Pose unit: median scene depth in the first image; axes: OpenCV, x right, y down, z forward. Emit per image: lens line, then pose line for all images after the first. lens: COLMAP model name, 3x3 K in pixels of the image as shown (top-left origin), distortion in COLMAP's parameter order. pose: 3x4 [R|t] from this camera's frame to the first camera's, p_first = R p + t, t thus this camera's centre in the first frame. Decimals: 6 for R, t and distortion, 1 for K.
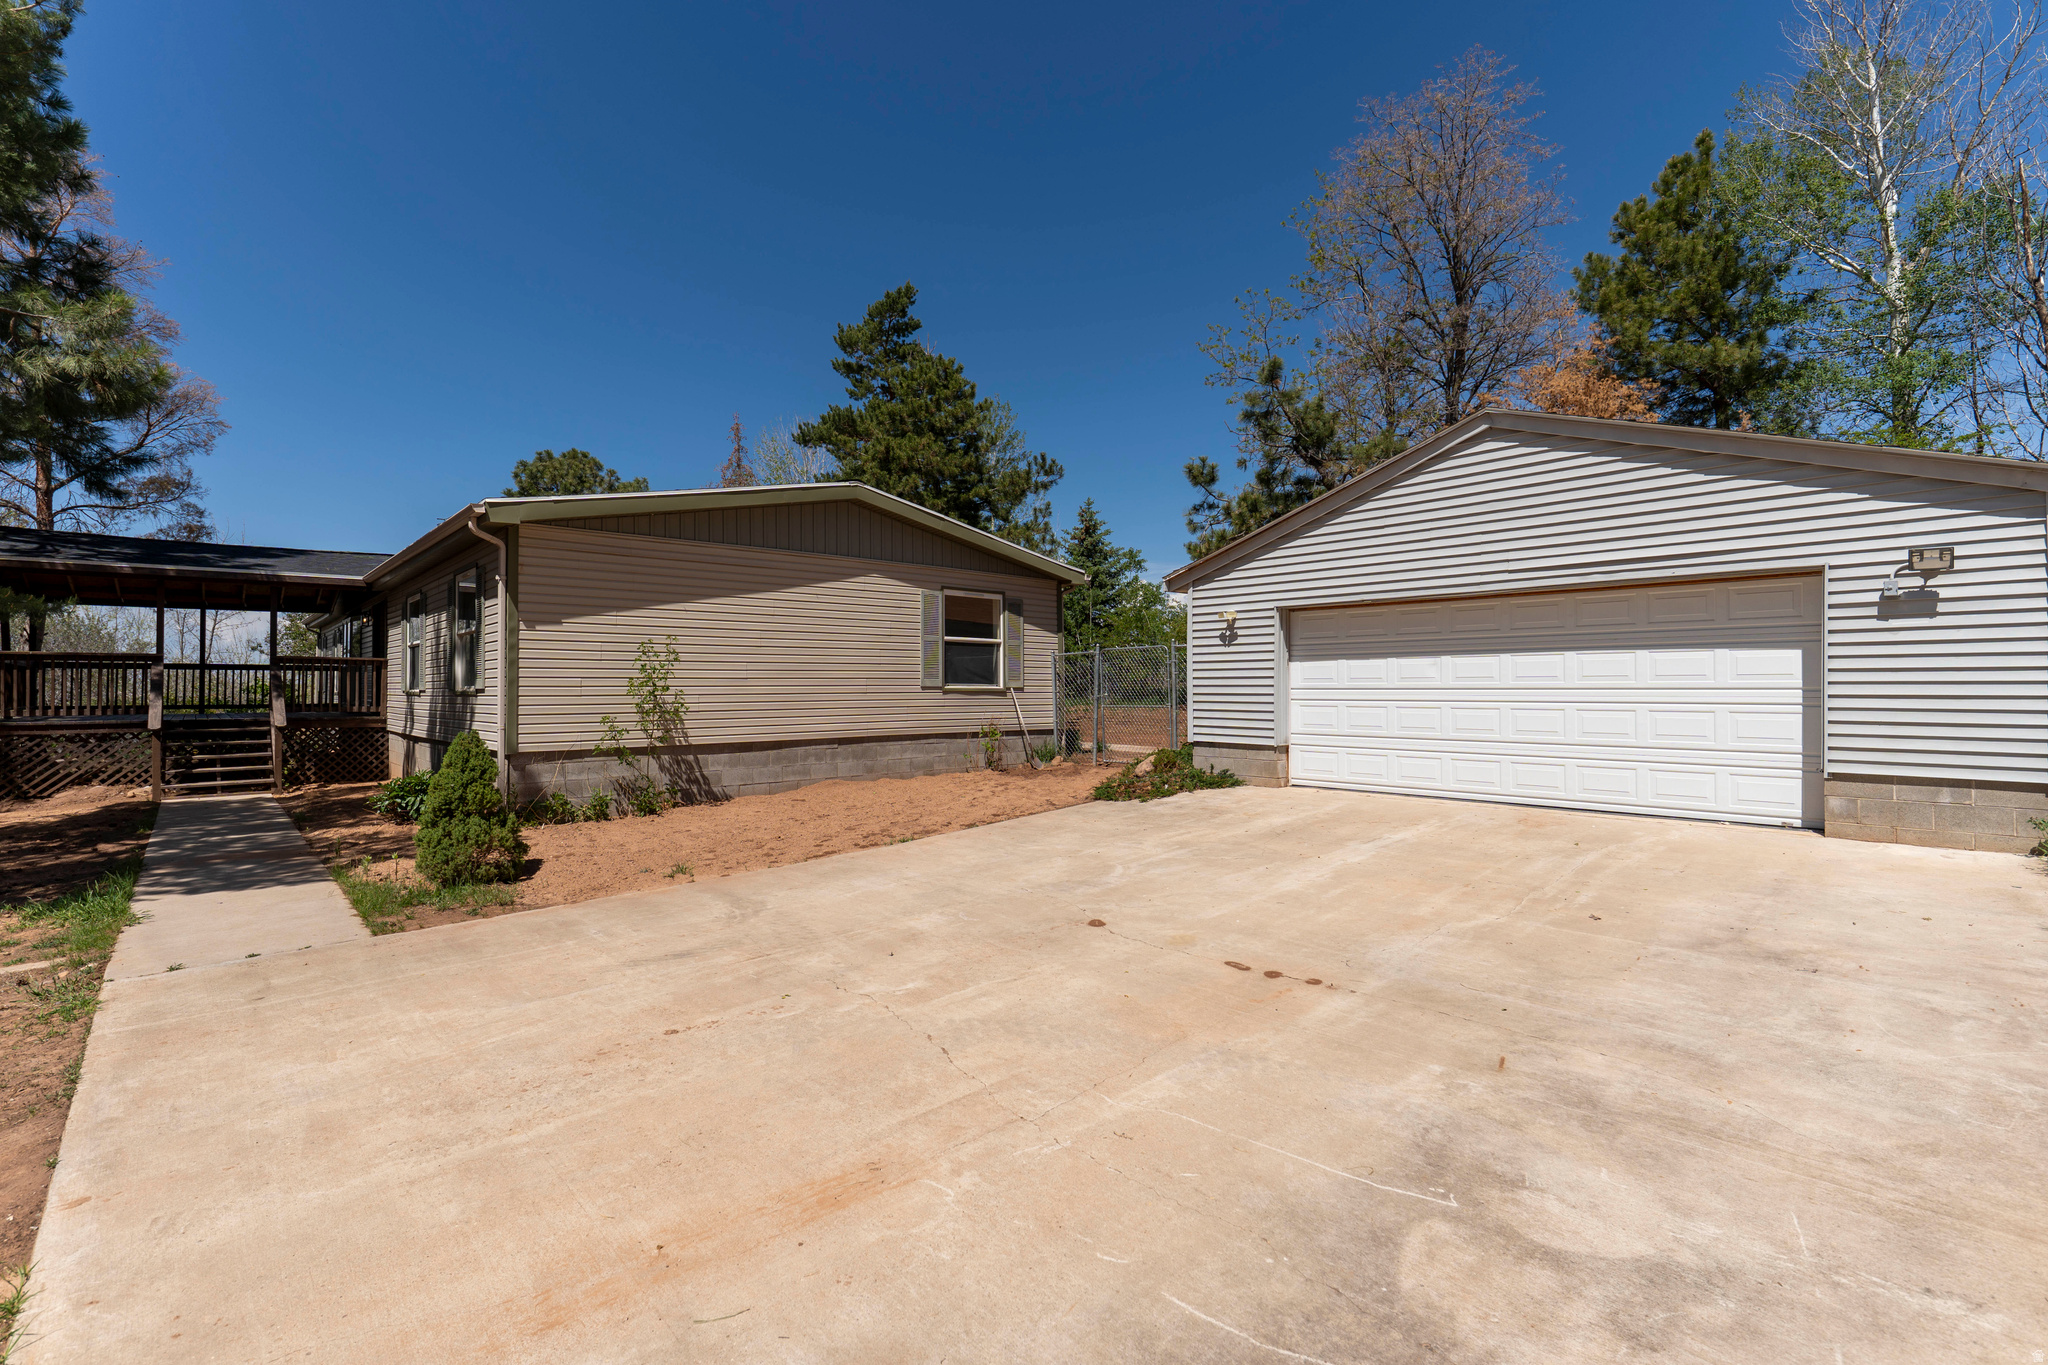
lens RADIAL K [[910.0, 0, 1032.0], [0, 910.0, 672.8], [0, 0, 1]] dist [-0.010436, 0.002225]
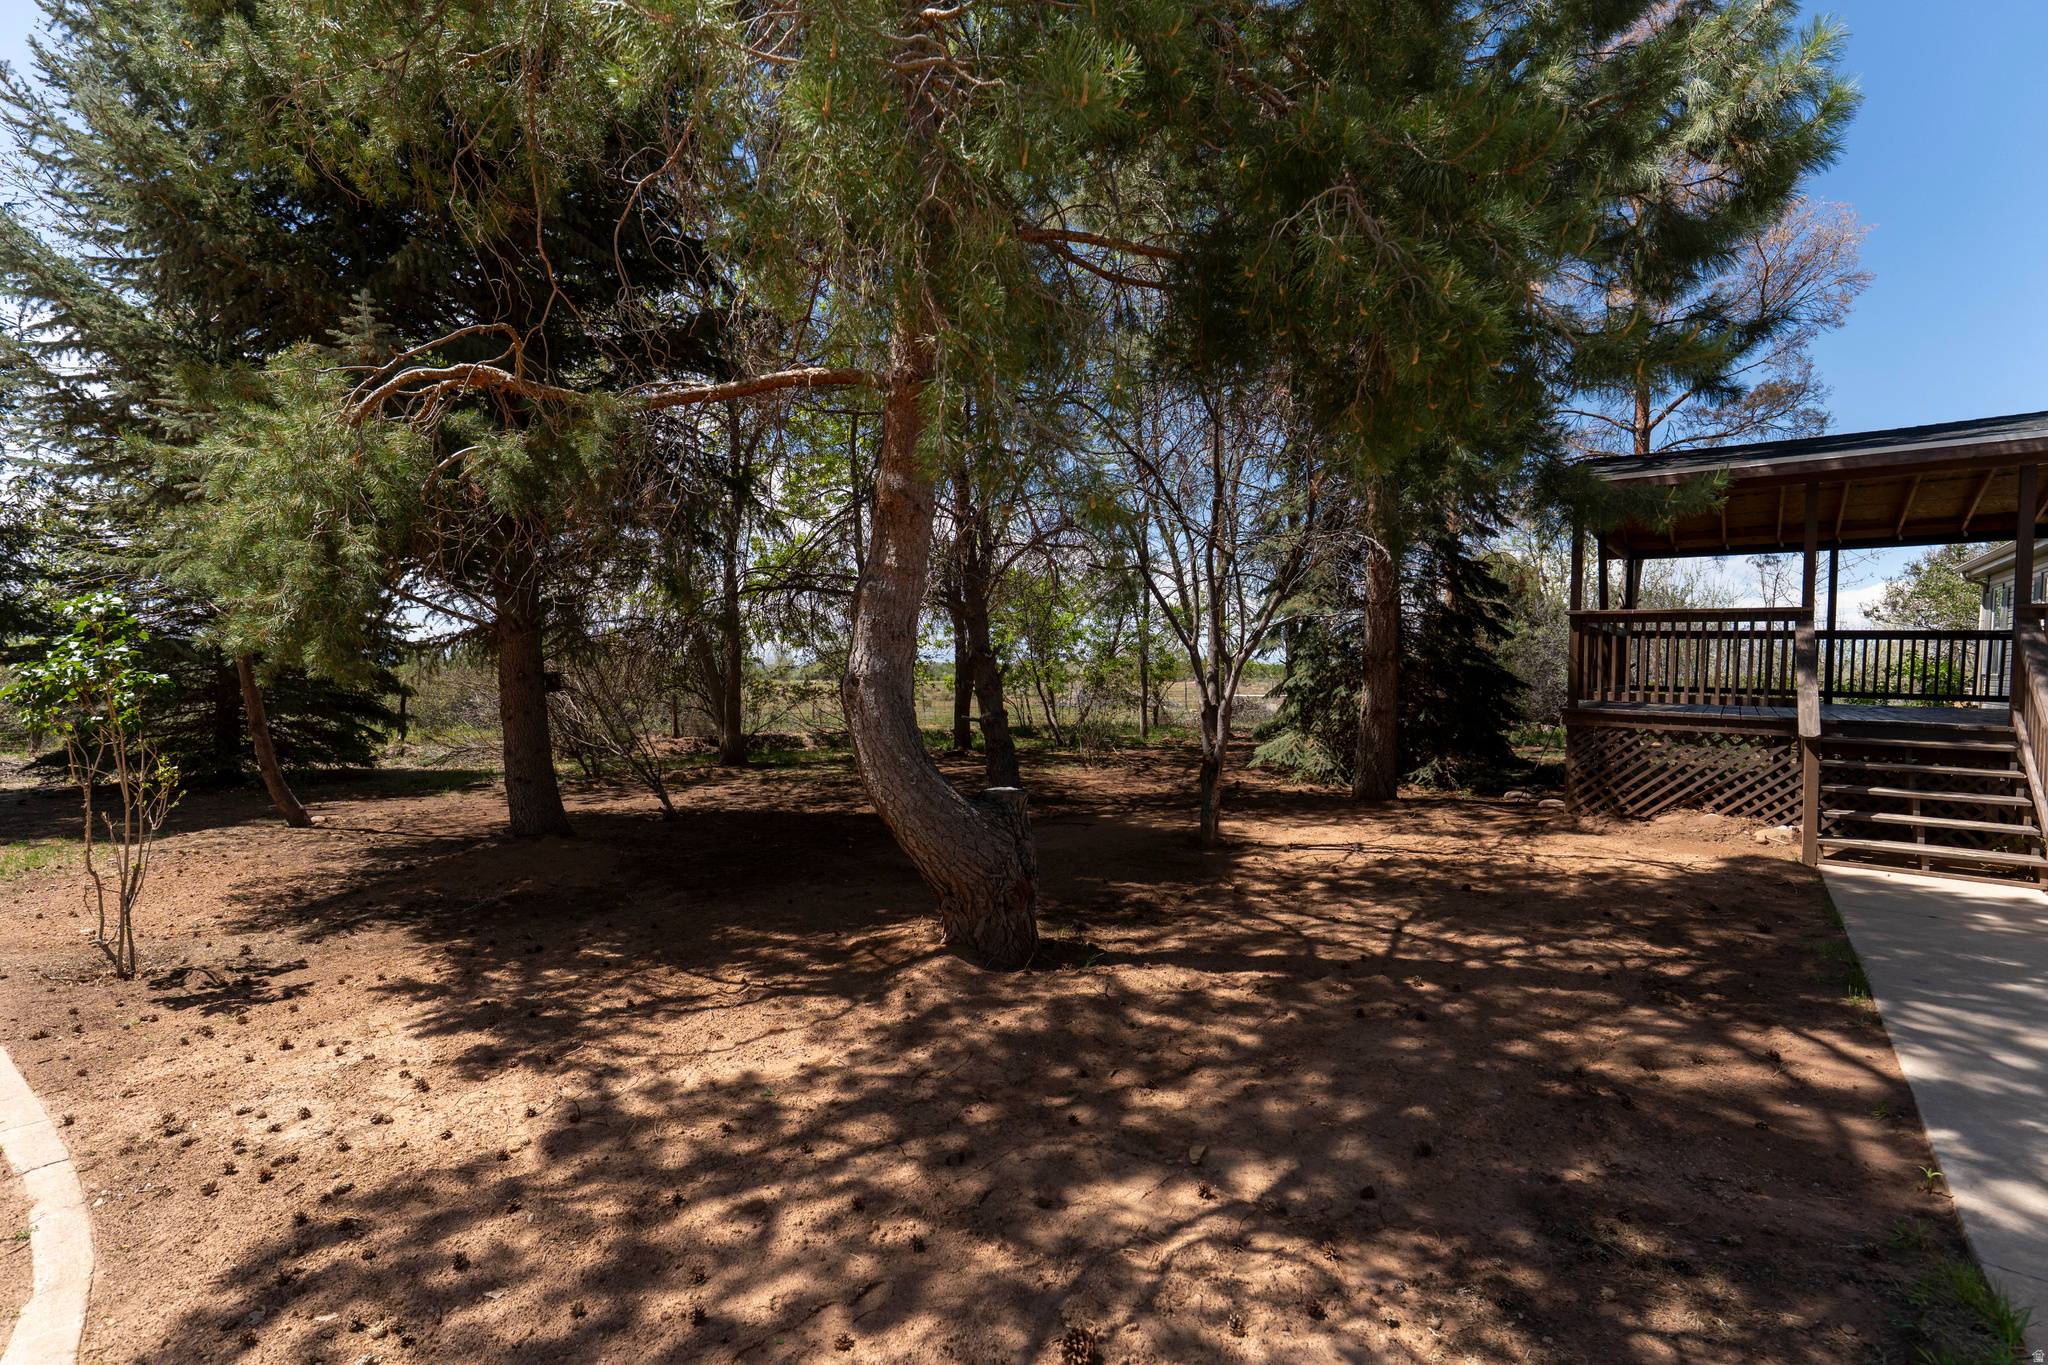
lens RADIAL K [[910.0, 0, 1023.9], [0, 910.0, 681.7], [0, 0, 1]] dist [-0.010436, 0.002225]
pose [[0.154755, 0.032596, -0.987415, -0.402455], [-0.002514, 0.999465, 0.032600, 0.009059], [0.987950, -0.002562, 0.154755, 0.350098]]
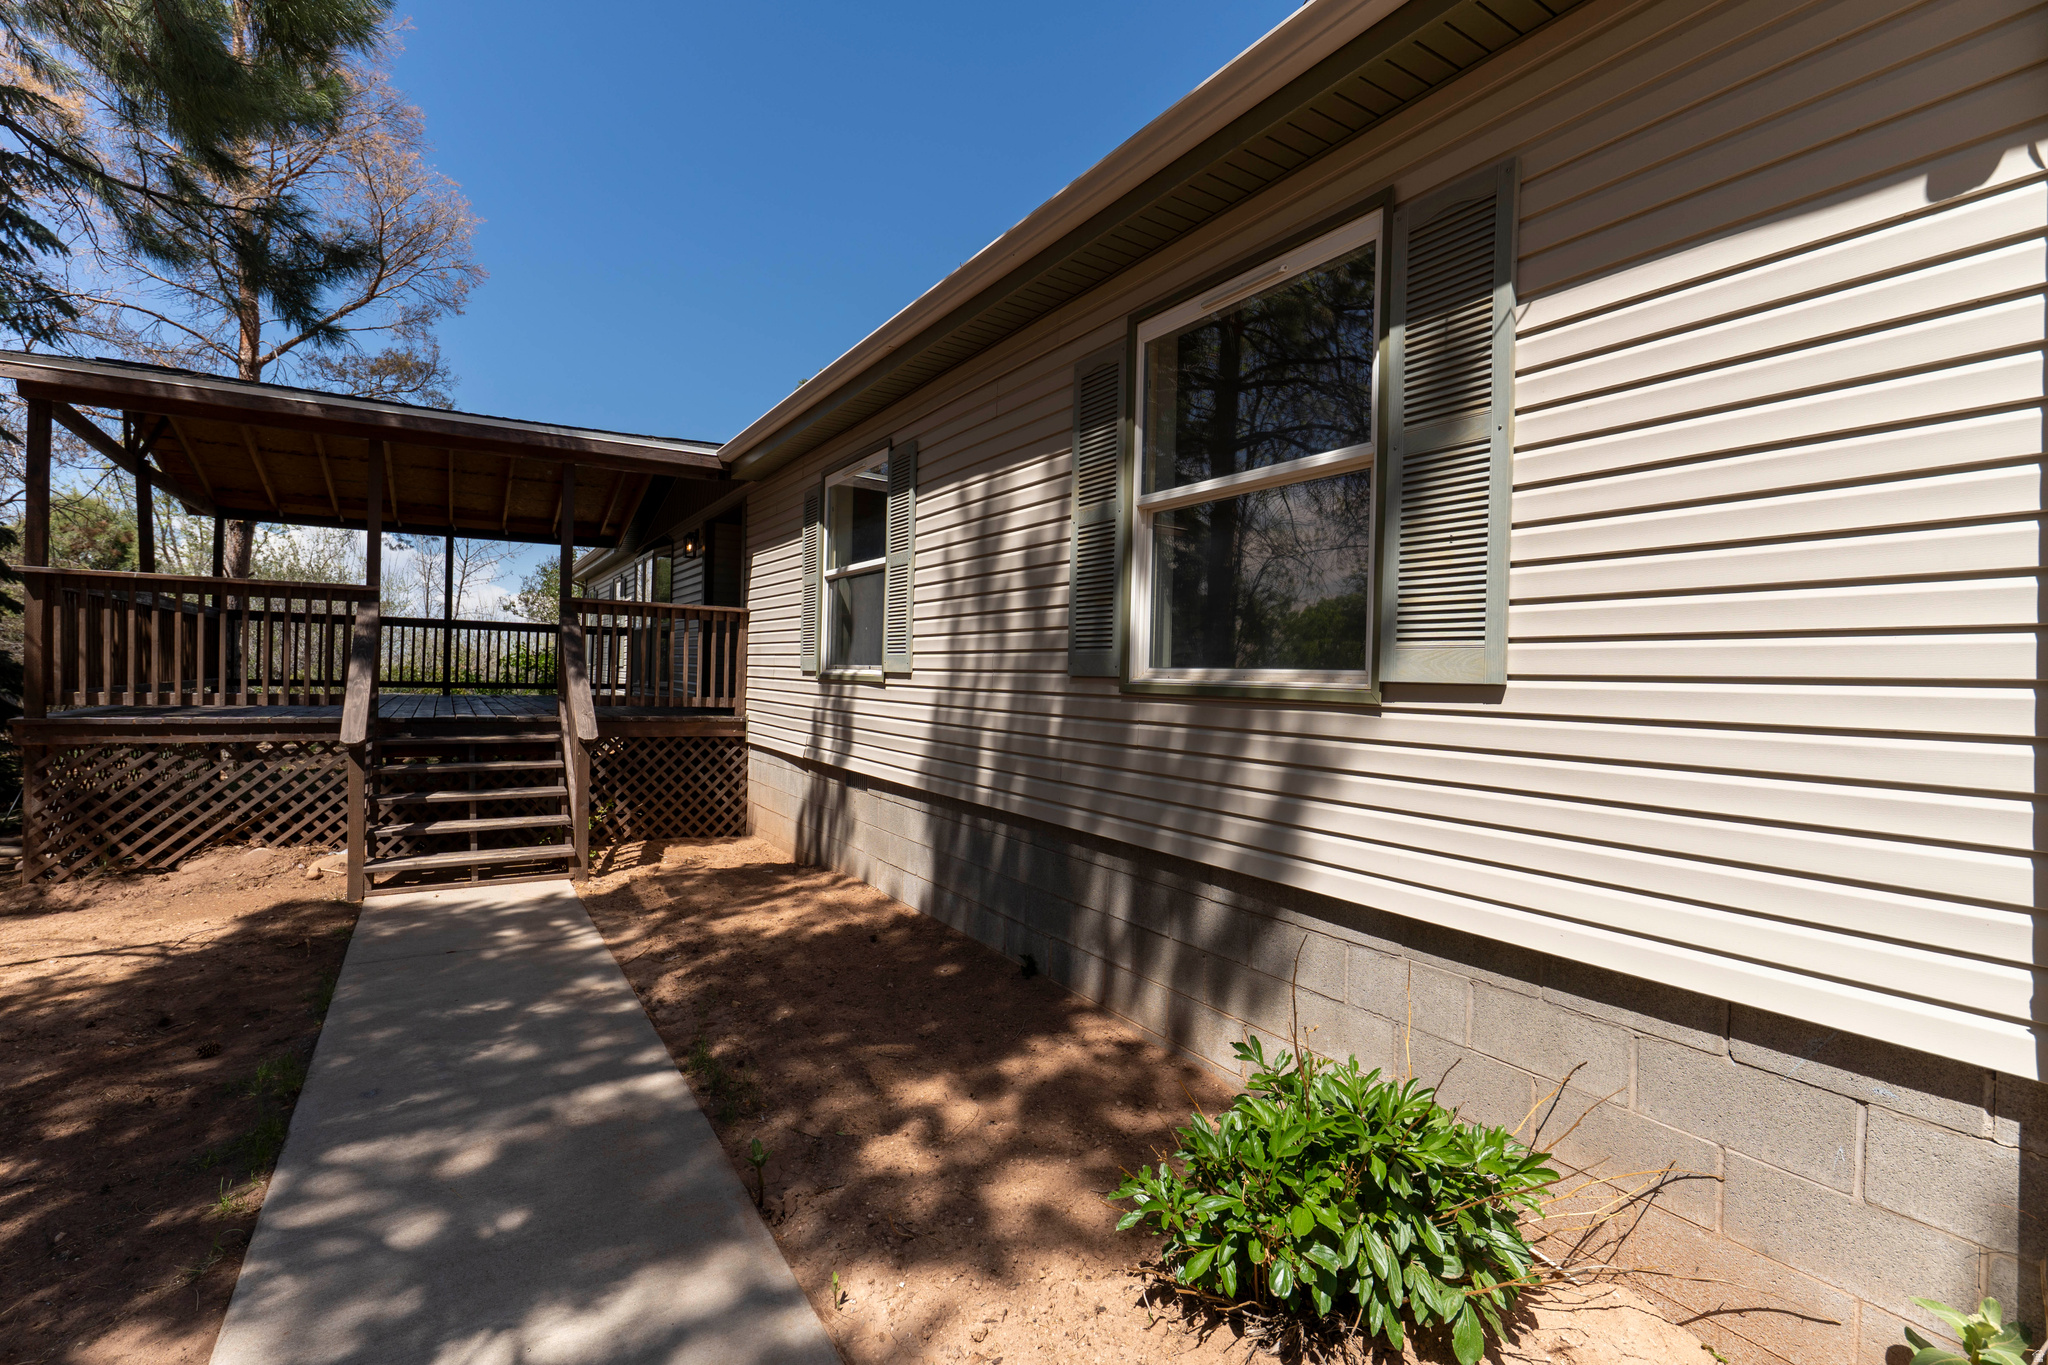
lens RADIAL K [[910.0, 0, 1025.1], [0, 910.0, 681.3], [0, 0, 1]] dist [-0.010436, 0.002225]
pose [[0.983744, 0.028459, -0.177309, -0.455510], [-0.024318, 0.999379, 0.025488, 0.009122], [0.177925, -0.020762, 0.983825, 0.499940]]
